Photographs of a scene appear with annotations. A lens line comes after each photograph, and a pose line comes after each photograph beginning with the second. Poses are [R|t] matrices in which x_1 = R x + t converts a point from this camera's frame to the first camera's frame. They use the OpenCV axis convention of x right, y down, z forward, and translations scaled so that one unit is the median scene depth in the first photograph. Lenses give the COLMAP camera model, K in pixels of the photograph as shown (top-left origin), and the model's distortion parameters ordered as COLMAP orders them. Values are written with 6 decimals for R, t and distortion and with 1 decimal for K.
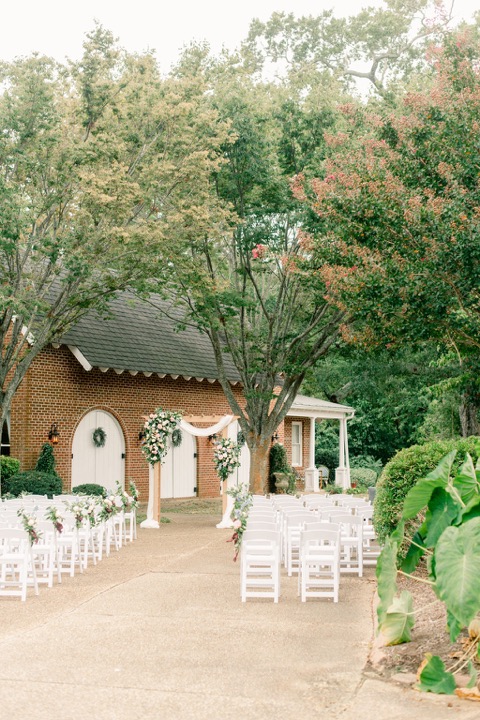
lens RADIAL K [[1072.7, 0, 240.0], [0, 1072.7, 360.0], [0, 0, 1]] dist [-0.010590, -0.036969]
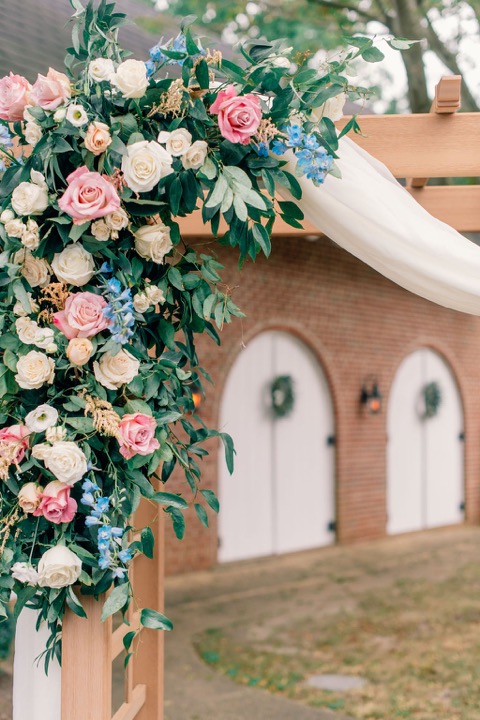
lens RADIAL K [[1053.2, 0, 240.0], [0, 1053.2, 360.0], [0, 0, 1]] dist [0.016224, 0.054630]
pose [[0.995248, -0.009624, -0.096896, -0.053626], [0.012425, 0.999521, 0.028349, 0.069827], [0.096577, -0.029418, 0.994891, 0.889205]]
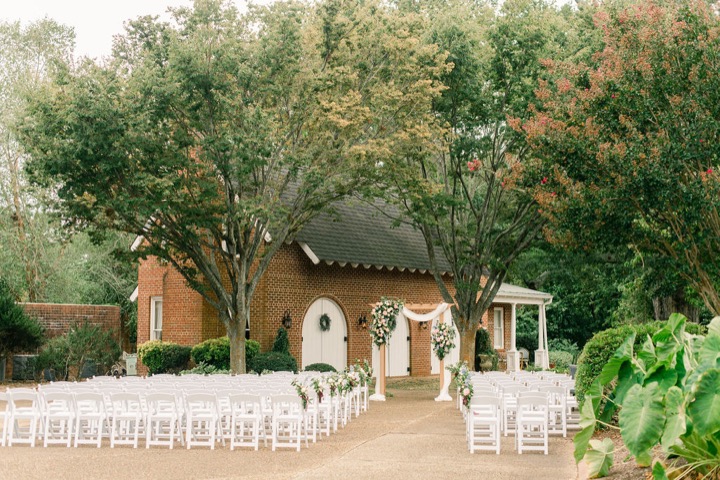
lens RADIAL K [[1053.2, 0, 360.0], [0, 1053.2, 240.0], [0, 0, 1]] dist [0.016224, 0.054630]
pose [[0.997494, -0.008041, -0.070290, -0.020639], [0.007656, 0.999954, -0.005736, -0.010024], [0.070333, 0.005183, 0.997510, -0.130186]]
